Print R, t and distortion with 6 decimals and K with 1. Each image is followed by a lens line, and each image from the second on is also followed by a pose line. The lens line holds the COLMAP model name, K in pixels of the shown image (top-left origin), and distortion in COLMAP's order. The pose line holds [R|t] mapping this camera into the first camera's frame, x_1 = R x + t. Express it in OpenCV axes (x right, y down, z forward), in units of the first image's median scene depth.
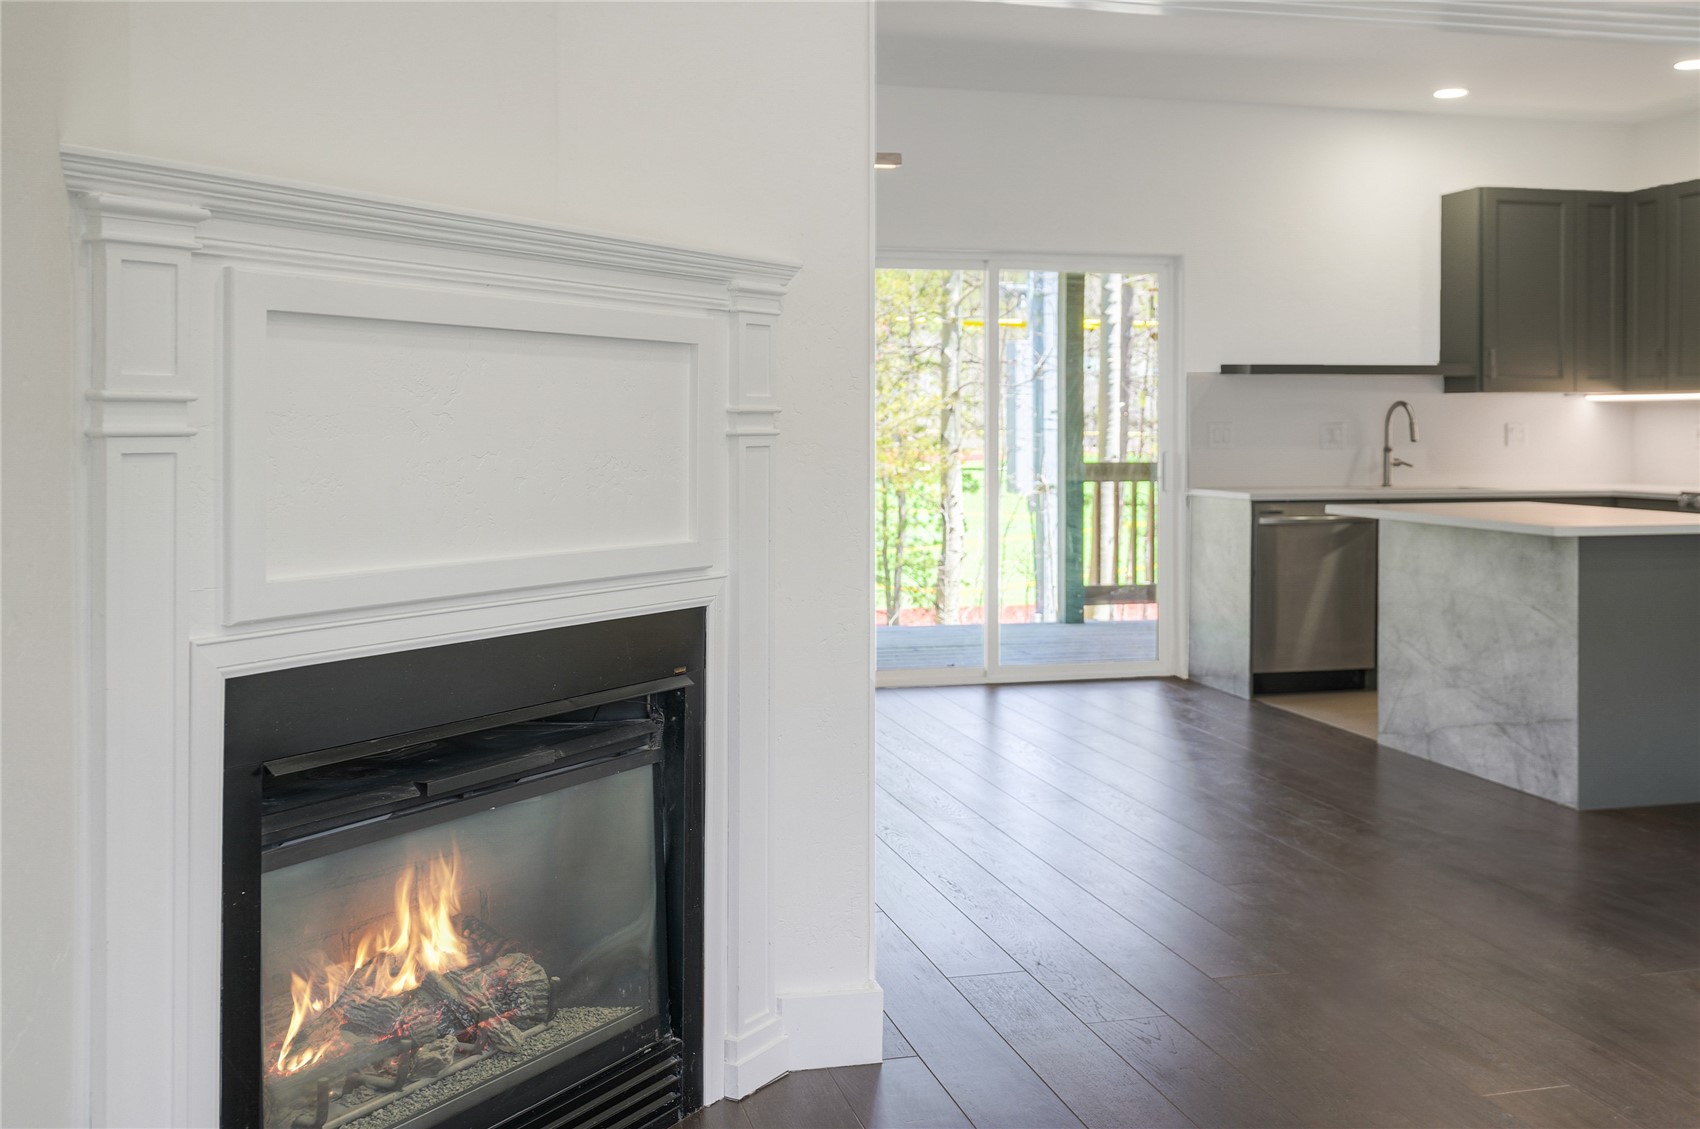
lens RADIAL K [[1695.9, 0, 851.2], [0, 1695.9, 447.3], [0, 0, 1]] dist [0.012419, -0.005059]
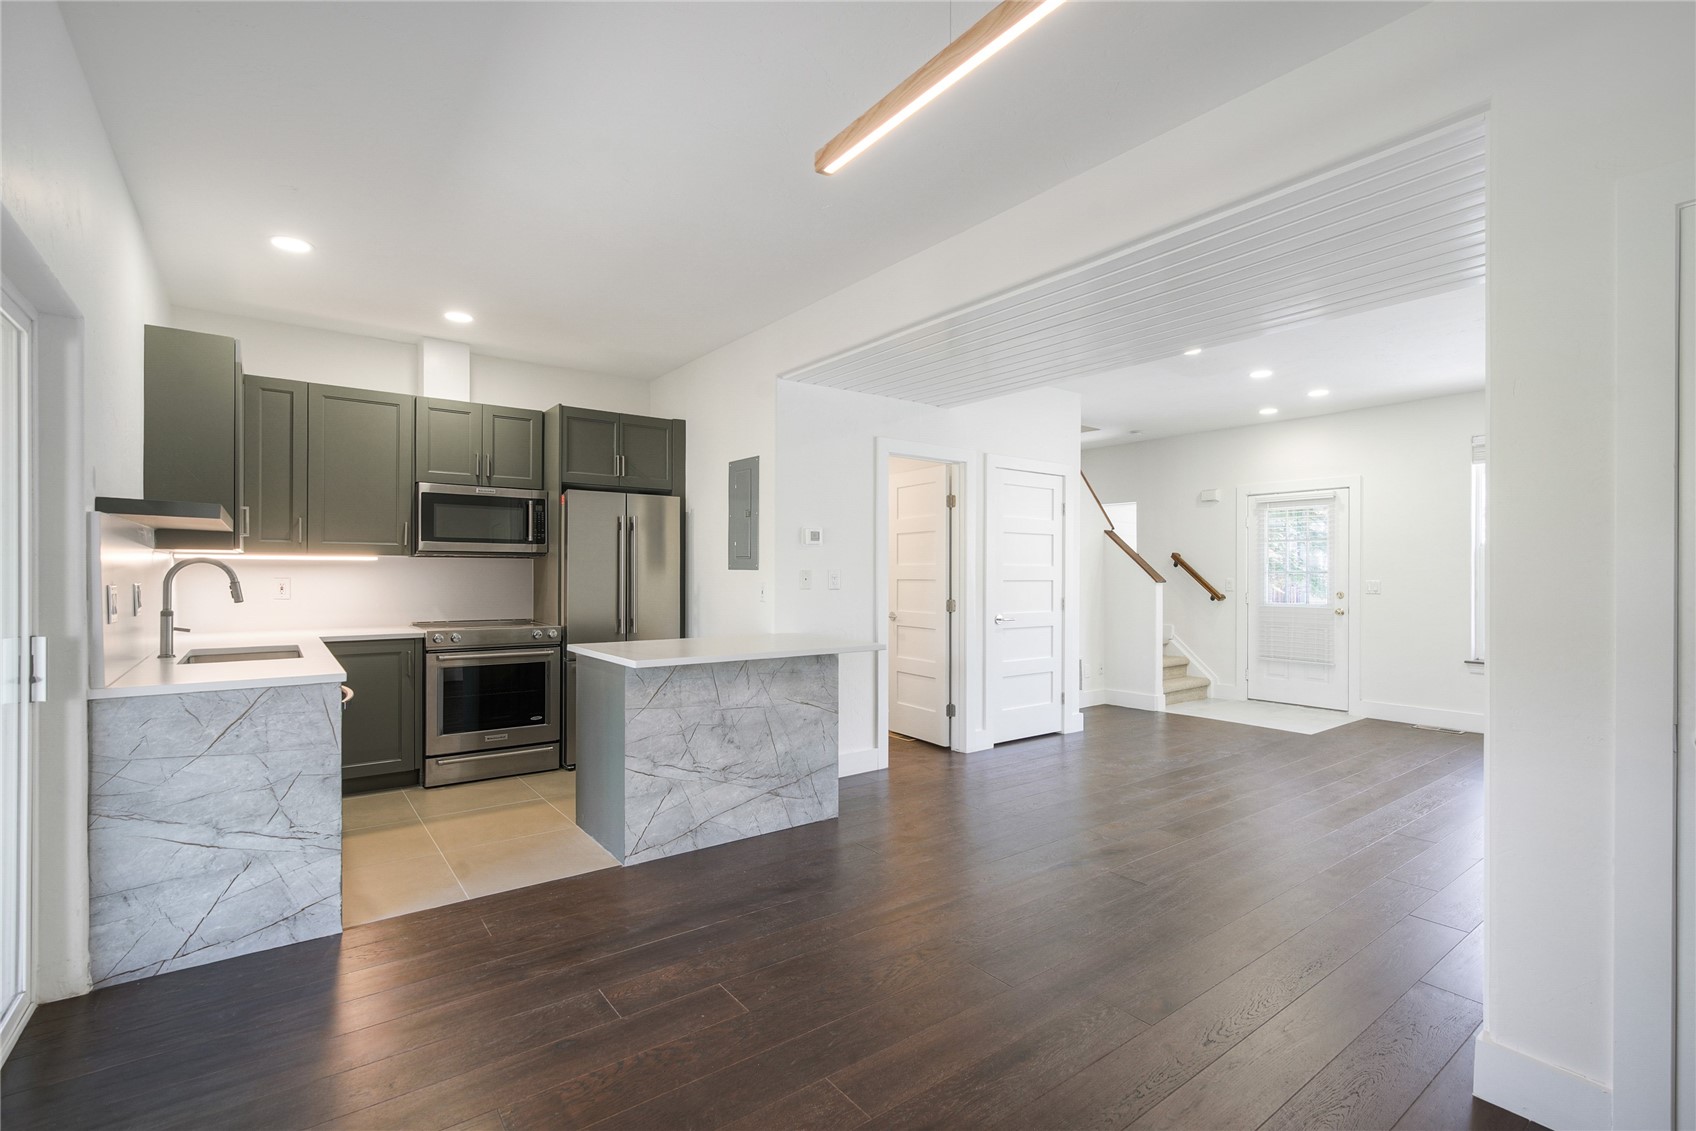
lens RADIAL K [[770.0, 0, 885.6], [0, 770.0, 566.9], [0, 0, 1]] dist [0.000571, 0.000009]
pose [[-0.414157, 0.008980, 0.910161, -0.248102], [0.008558, 0.999946, -0.005972, -0.022527], [-0.910165, 0.005316, -0.414211, 1.139174]]
